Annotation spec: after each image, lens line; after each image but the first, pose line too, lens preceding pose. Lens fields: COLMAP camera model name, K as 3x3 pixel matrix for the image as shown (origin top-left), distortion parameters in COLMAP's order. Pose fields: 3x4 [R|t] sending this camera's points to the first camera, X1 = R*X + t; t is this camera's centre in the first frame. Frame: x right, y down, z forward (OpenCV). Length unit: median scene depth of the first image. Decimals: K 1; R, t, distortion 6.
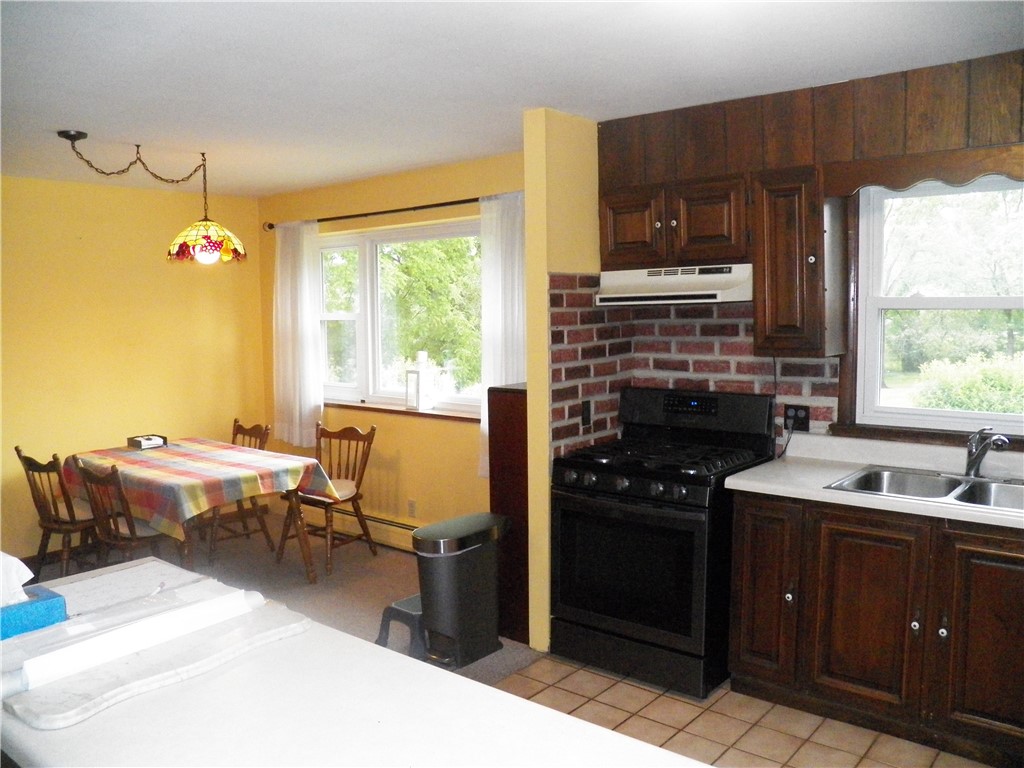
lens RADIAL K [[836.1, 0, 512.0], [0, 836.1, 384.0], [0, 0, 1]] dist [-0.147304, 0.115061]
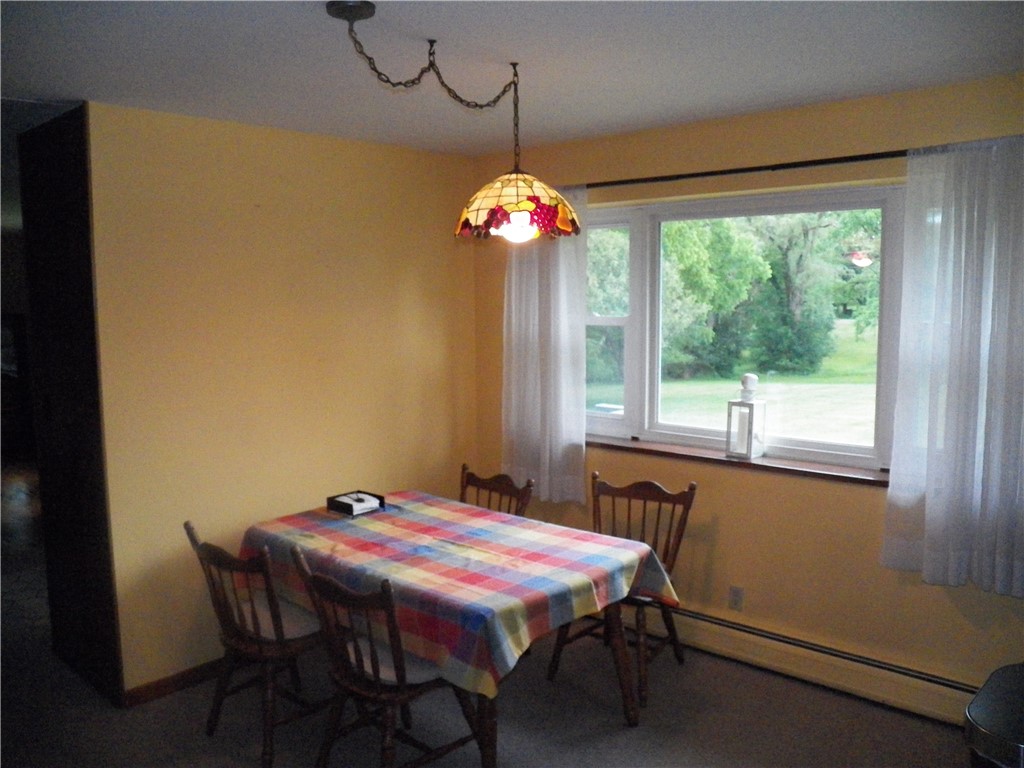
lens RADIAL K [[836.1, 0, 512.0], [0, 836.1, 384.0], [0, 0, 1]] dist [-0.147304, 0.115061]
pose [[0.999334, 0.006835, -0.035857, -0.361281], [-0.006250, 0.999846, 0.016411, -0.052340], [0.035963, -0.016176, 0.999222, 0.381156]]
